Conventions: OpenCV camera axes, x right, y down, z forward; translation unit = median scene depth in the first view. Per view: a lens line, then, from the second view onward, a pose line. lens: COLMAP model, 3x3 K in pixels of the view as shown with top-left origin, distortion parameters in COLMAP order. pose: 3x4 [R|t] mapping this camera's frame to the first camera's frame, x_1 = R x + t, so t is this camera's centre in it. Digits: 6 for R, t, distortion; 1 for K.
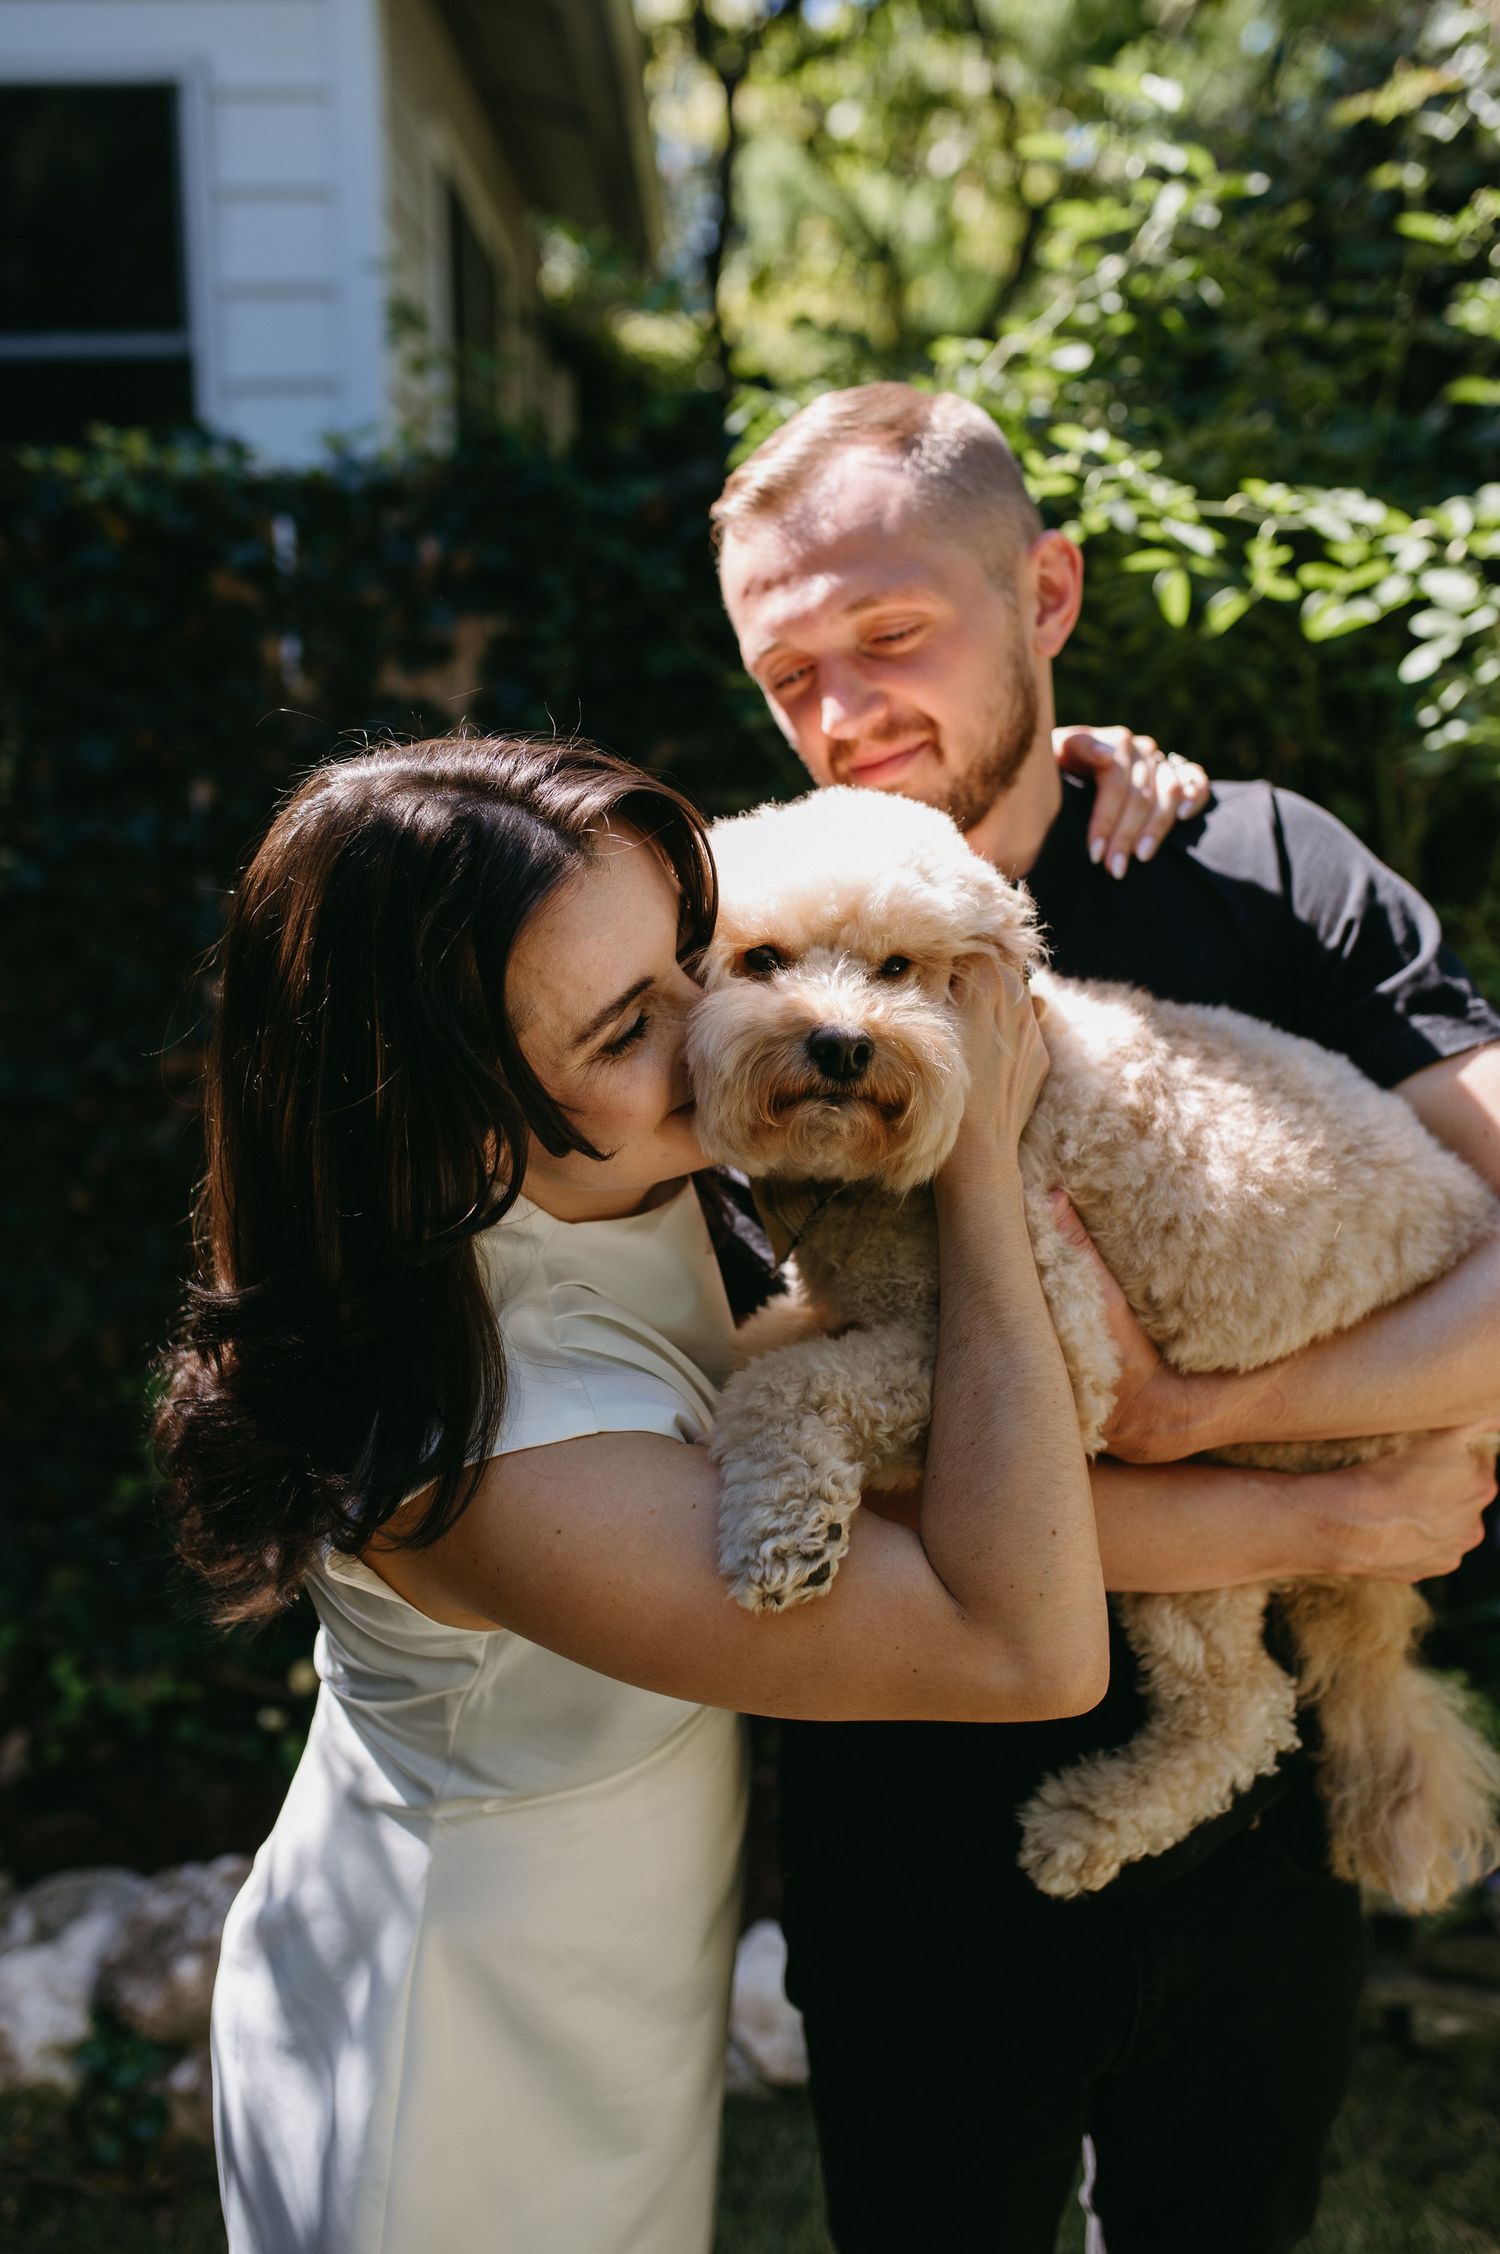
lens RADIAL K [[2297.7, 0, 749.3], [0, 2297.7, 1104.8], [0, 0, 1]] dist [-0.018869, 0.000000]
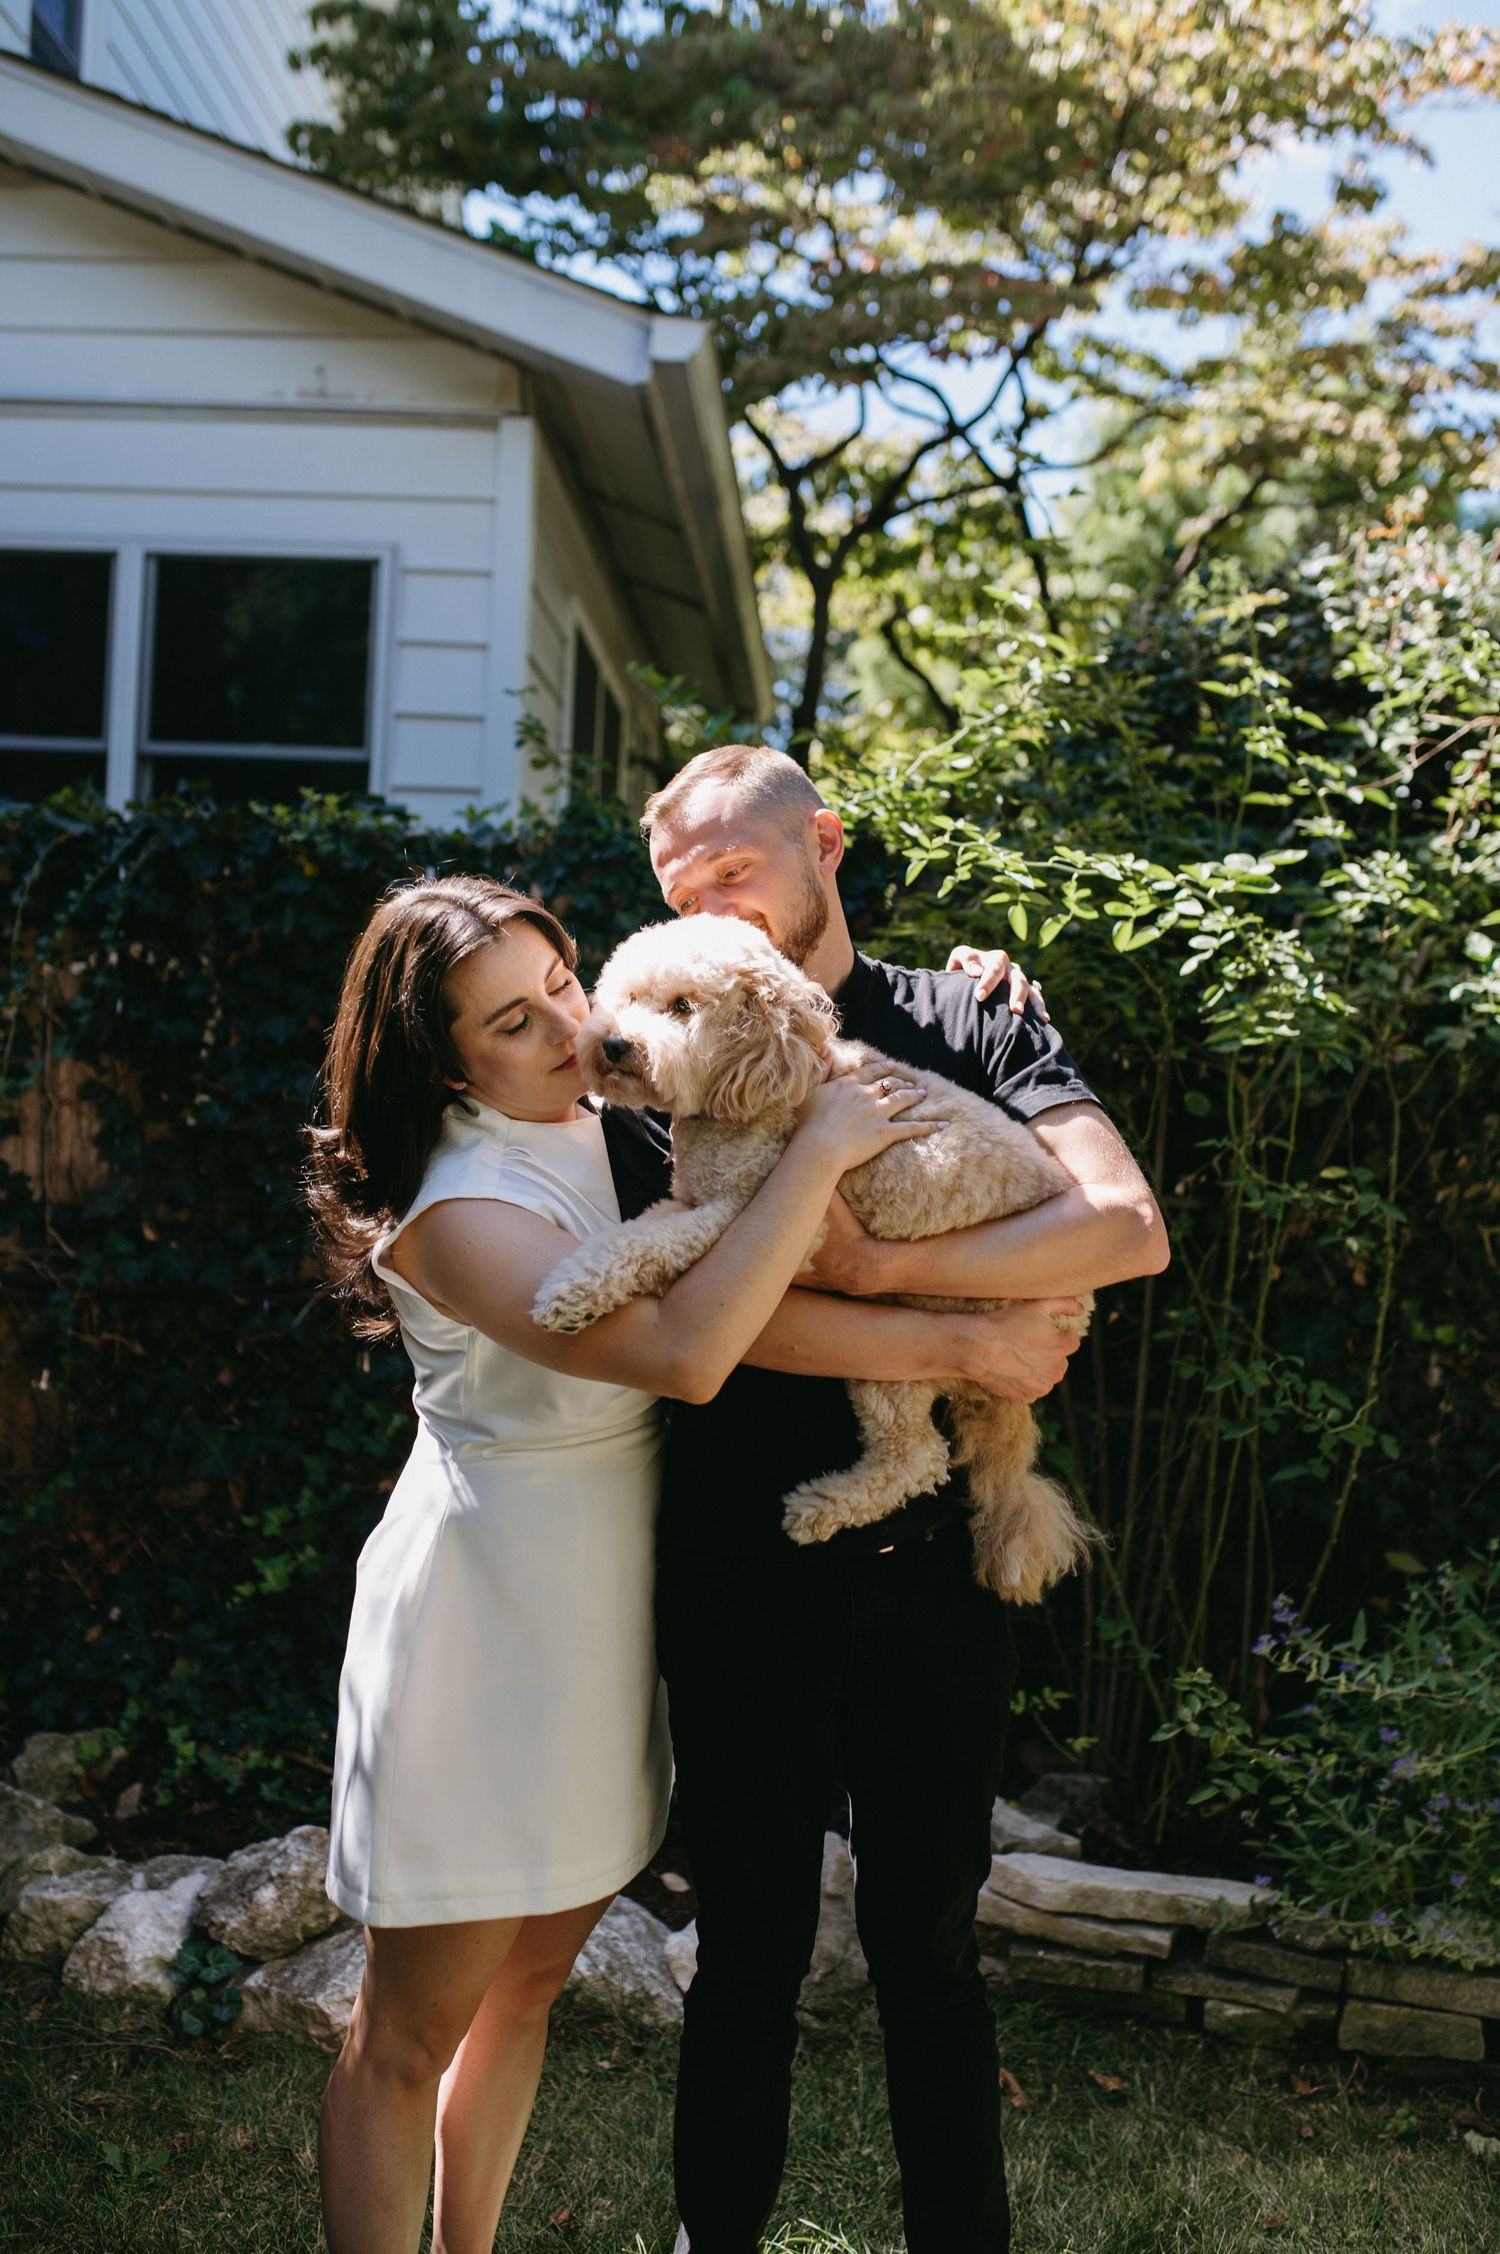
lens RADIAL K [[2153.1, 0, 741.0], [0, 2153.1, 1174.2], [0, 0, 1]] dist [-0.024511, 0.000000]
pose [[0.997166, 0.062741, -0.041525, 0.075603], [-0.068249, 0.986596, -0.148223, 0.170989], [0.031668, 0.150636, 0.988082, -0.382934]]
